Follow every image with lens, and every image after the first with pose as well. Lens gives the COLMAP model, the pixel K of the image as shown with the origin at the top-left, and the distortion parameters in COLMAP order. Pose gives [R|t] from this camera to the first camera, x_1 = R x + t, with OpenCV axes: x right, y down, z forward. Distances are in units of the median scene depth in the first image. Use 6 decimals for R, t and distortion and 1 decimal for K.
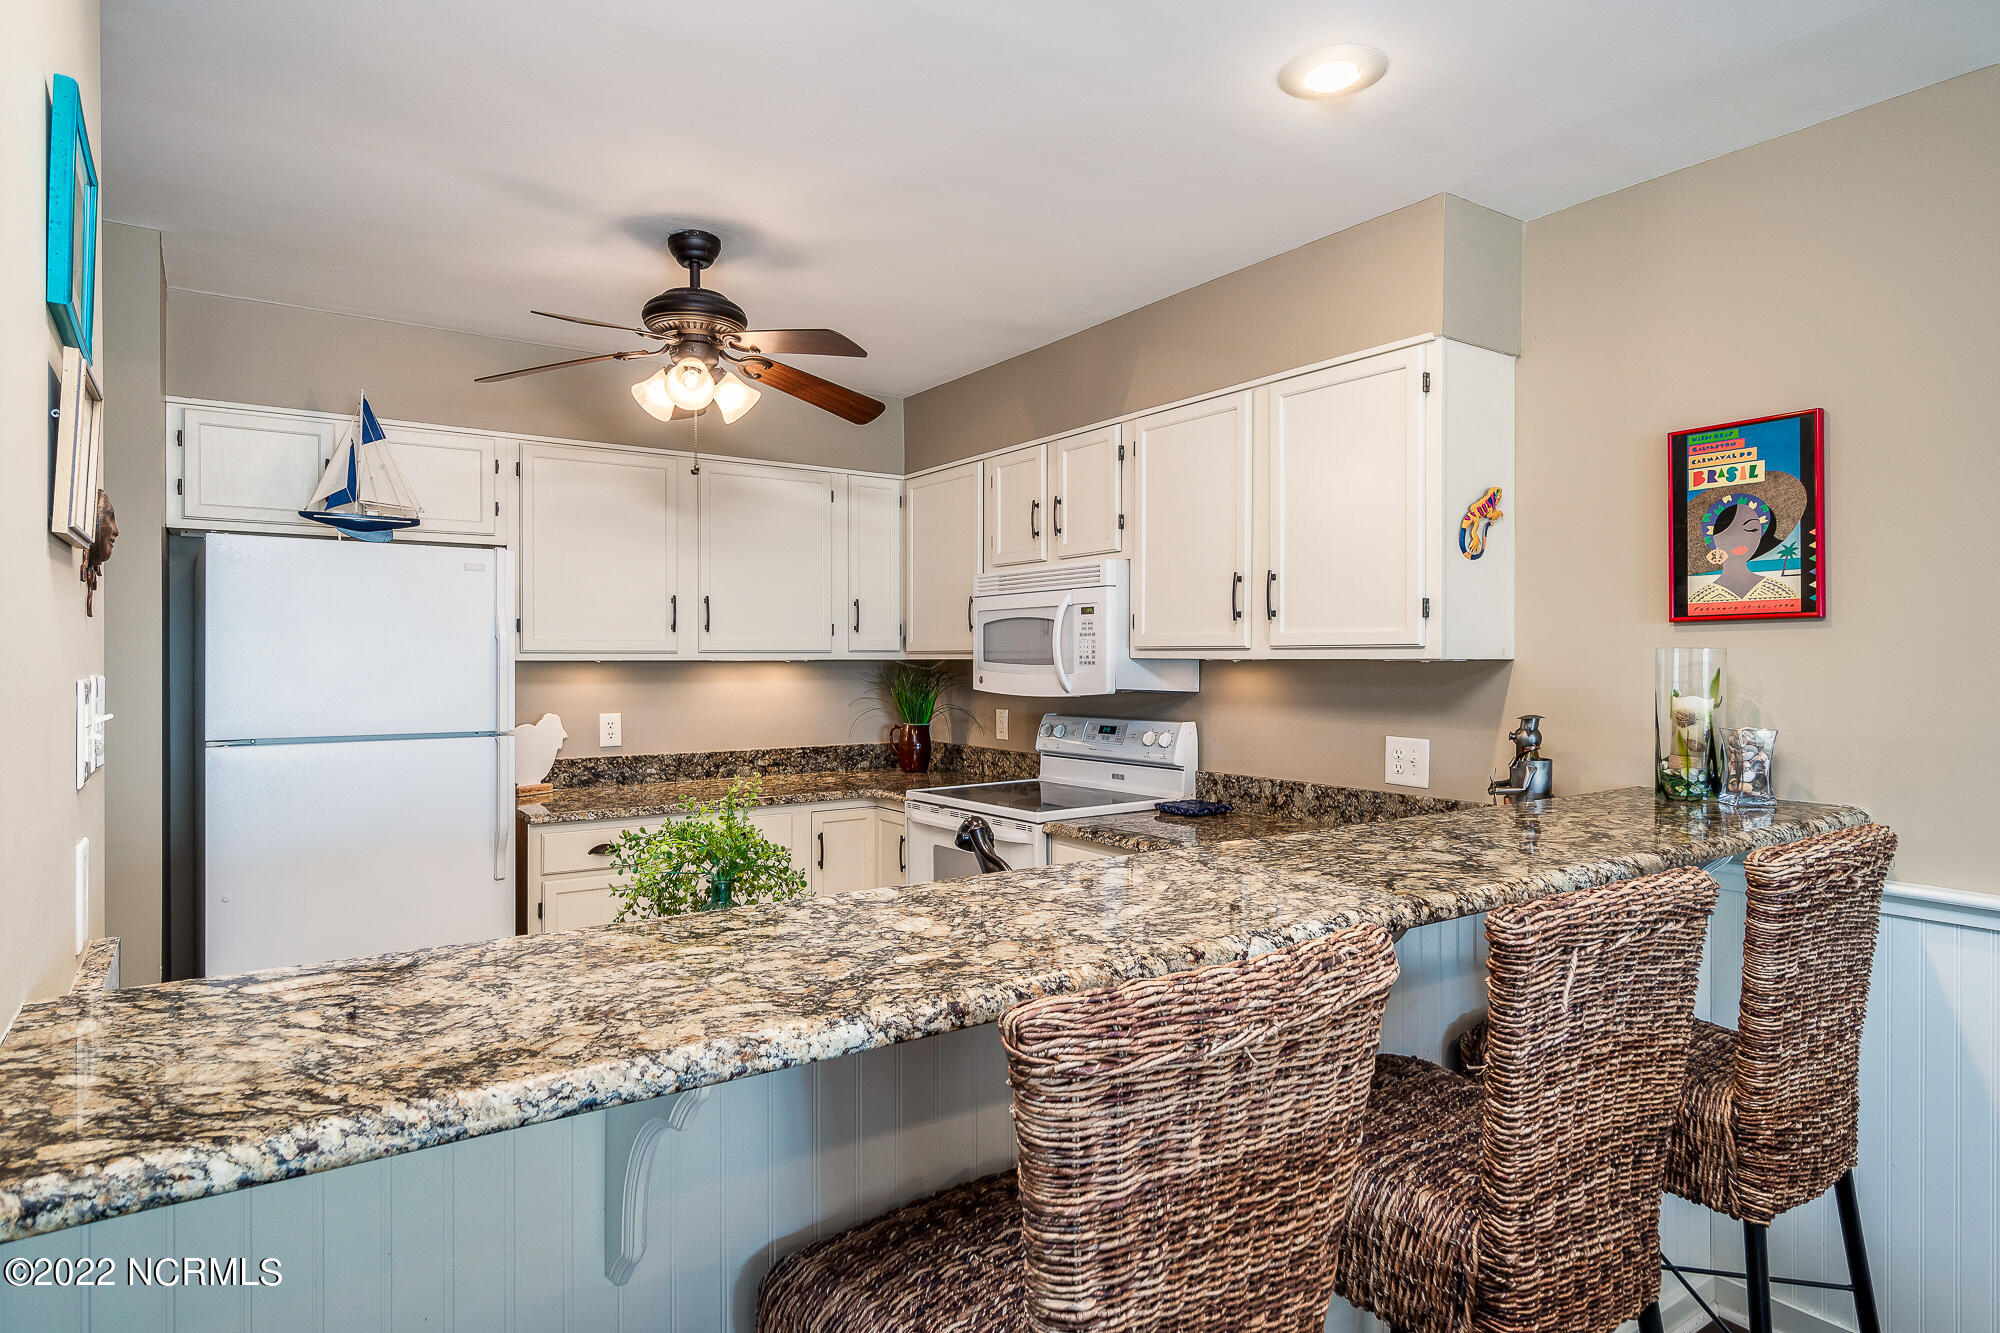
lens RADIAL K [[1126.3, 0, 997.4], [0, 1126.3, 657.2], [0, 0, 1]] dist [-0.006942, -0.002053]
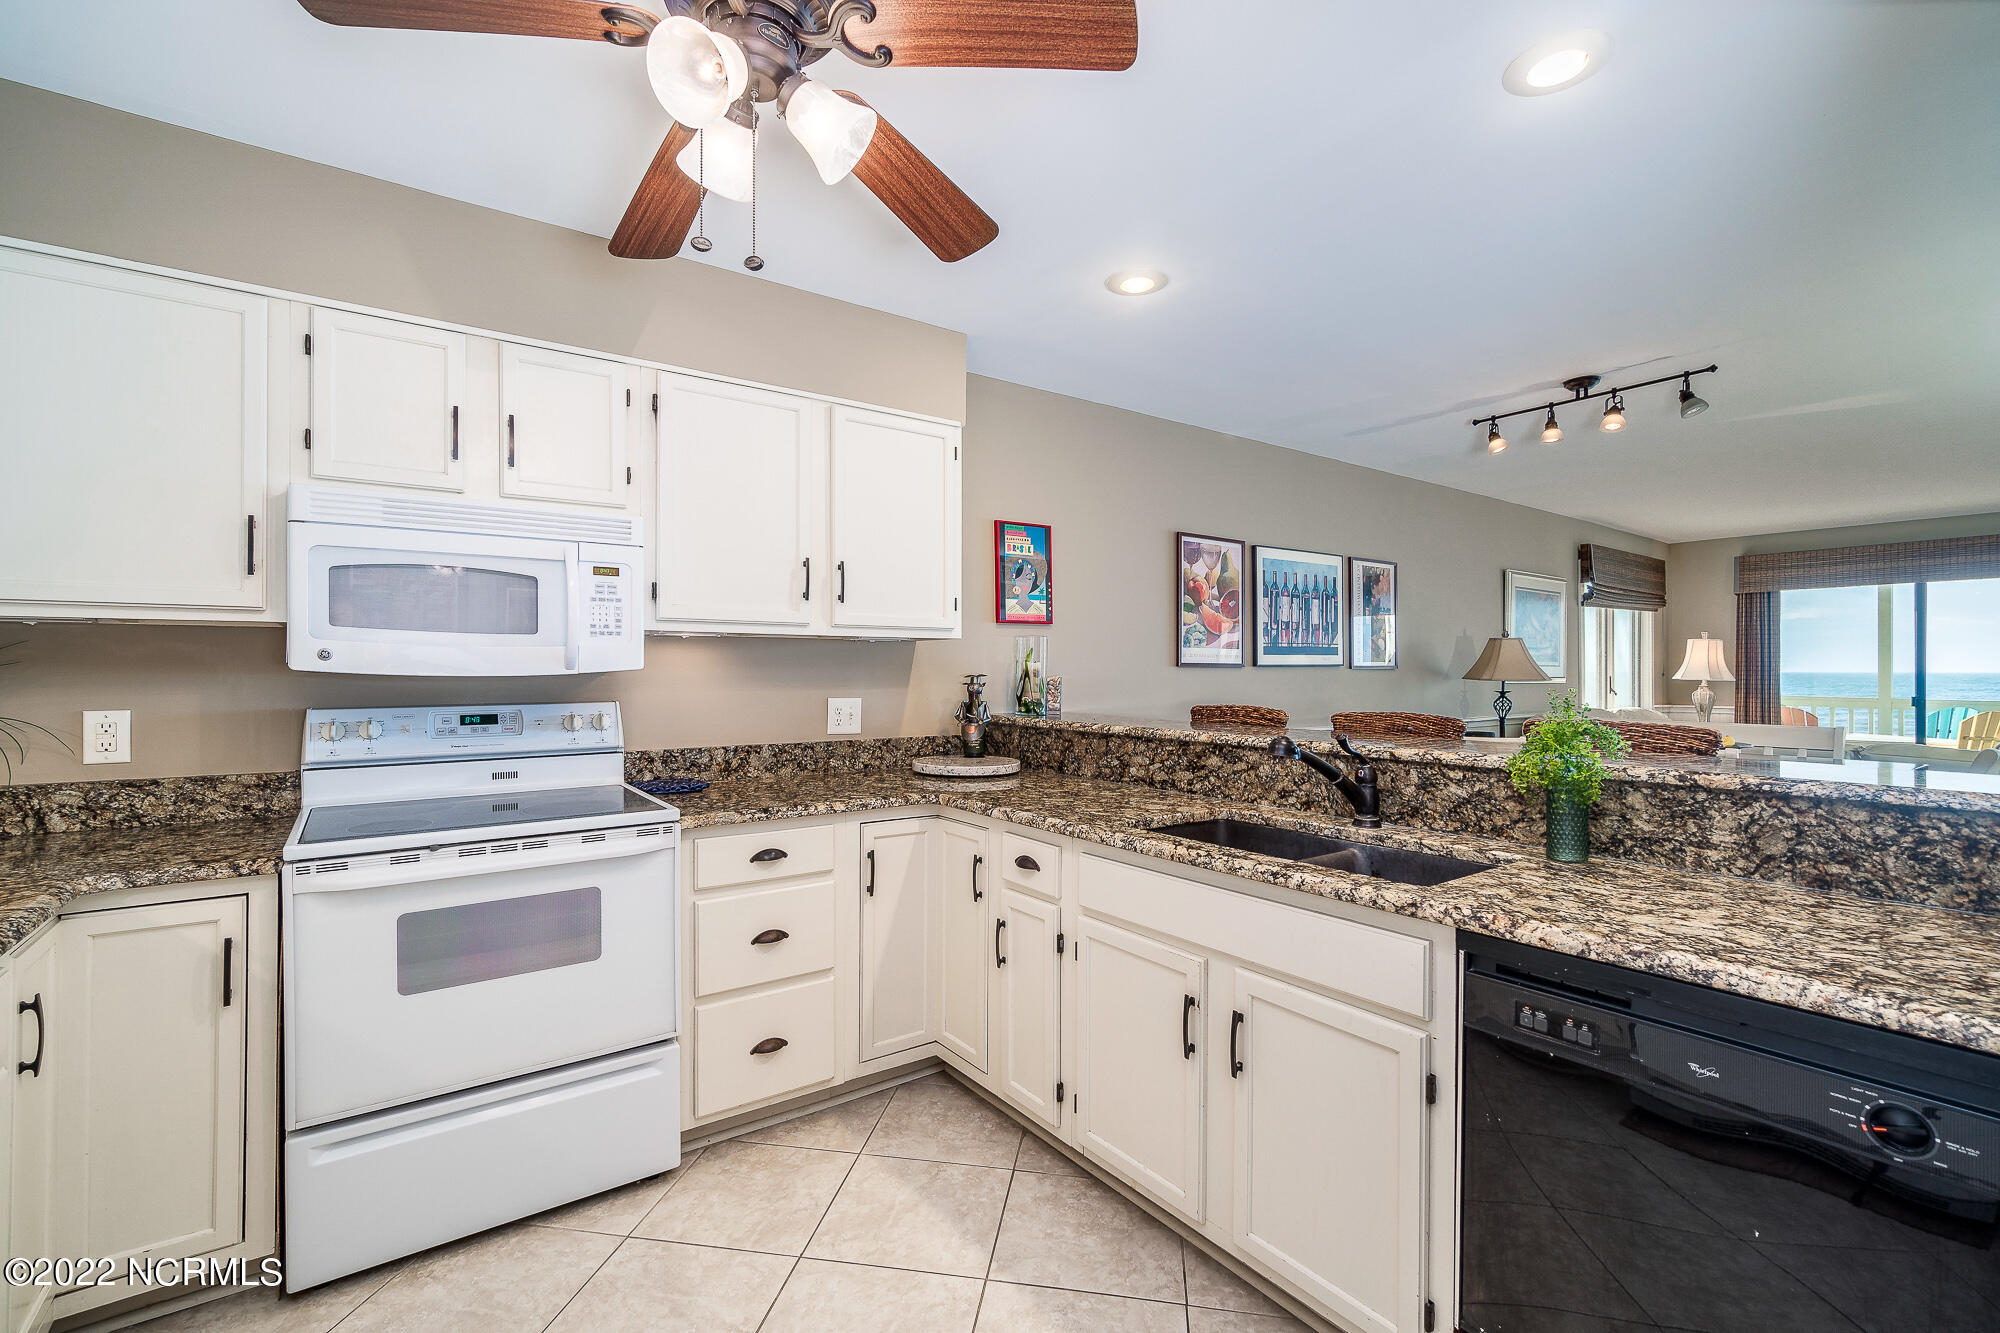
lens RADIAL K [[867.6, 0, 992.6], [0, 867.6, 668.9], [0, 0, 1]] dist [-0.005340, 0.001290]
pose [[-0.016500, 0.000074, 0.999864, -0.595595], [-0.002068, 0.999998, -0.000108, 0.032220], [-0.999862, -0.002069, -0.016499, 0.746092]]
